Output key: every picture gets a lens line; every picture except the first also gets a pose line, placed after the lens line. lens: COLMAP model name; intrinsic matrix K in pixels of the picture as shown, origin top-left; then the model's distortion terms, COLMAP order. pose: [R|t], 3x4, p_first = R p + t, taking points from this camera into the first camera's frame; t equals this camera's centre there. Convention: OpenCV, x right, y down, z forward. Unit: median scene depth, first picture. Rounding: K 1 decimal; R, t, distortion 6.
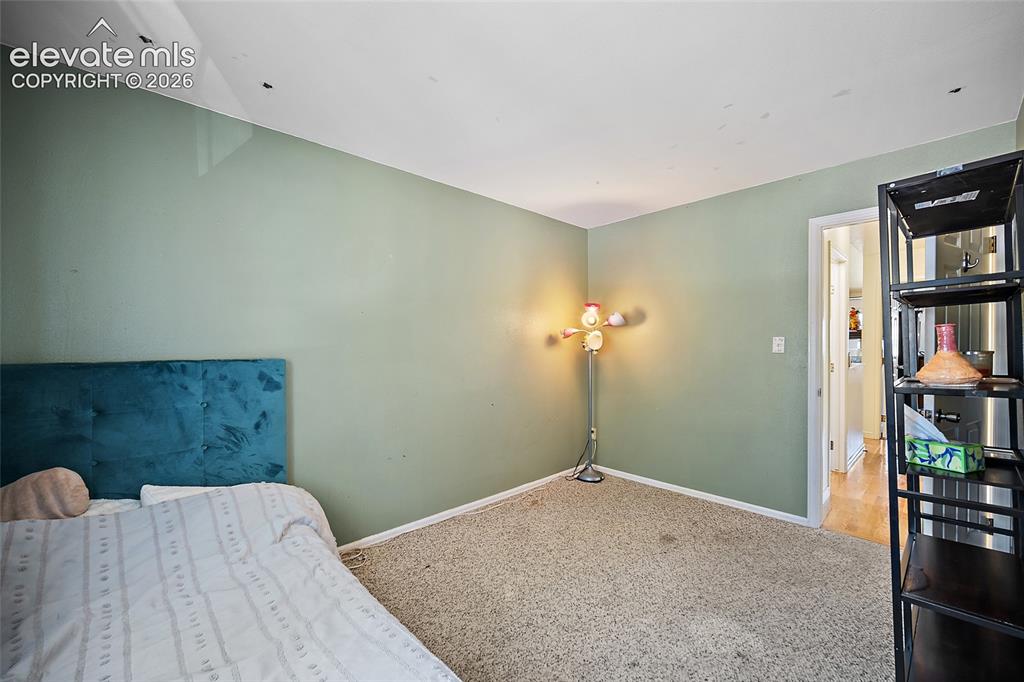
lens RADIAL K [[415.5, 0, 504.4], [0, 415.5, 343.8], [0, 0, 1]] dist [0.000867, 0.000037]
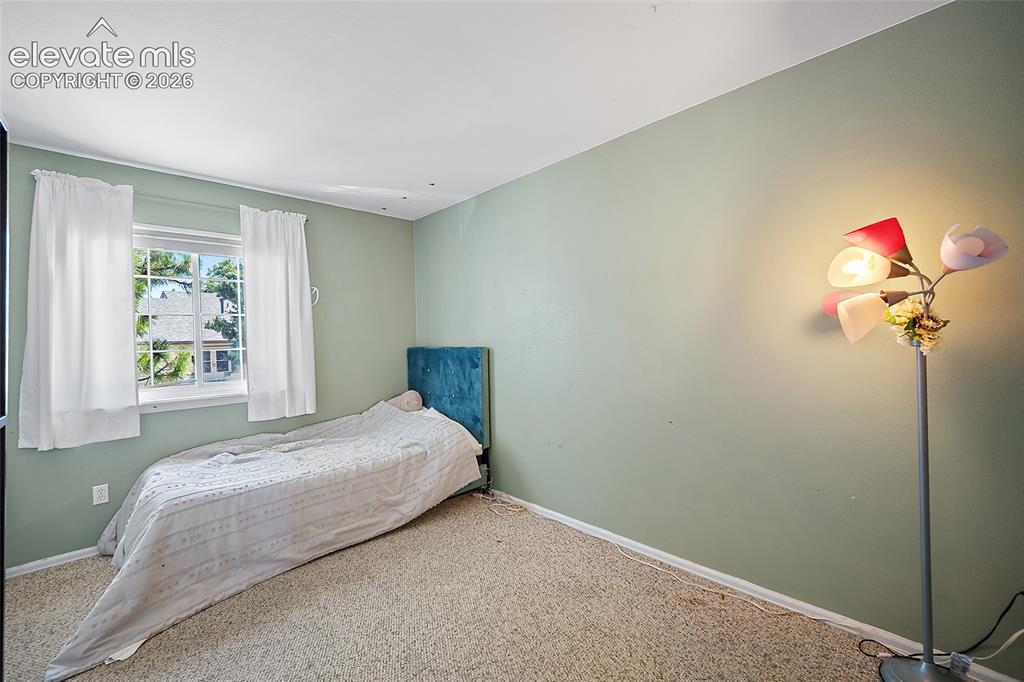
lens RADIAL K [[415.5, 0, 504.3], [0, 415.5, 338.1], [0, 0, 1]] dist [0.000867, 0.000037]
pose [[0.020182, 0.005674, -0.999780, 0.964458], [0.028447, 0.999576, 0.006247, -0.004093], [0.999392, -0.028567, 0.020012, 1.075763]]
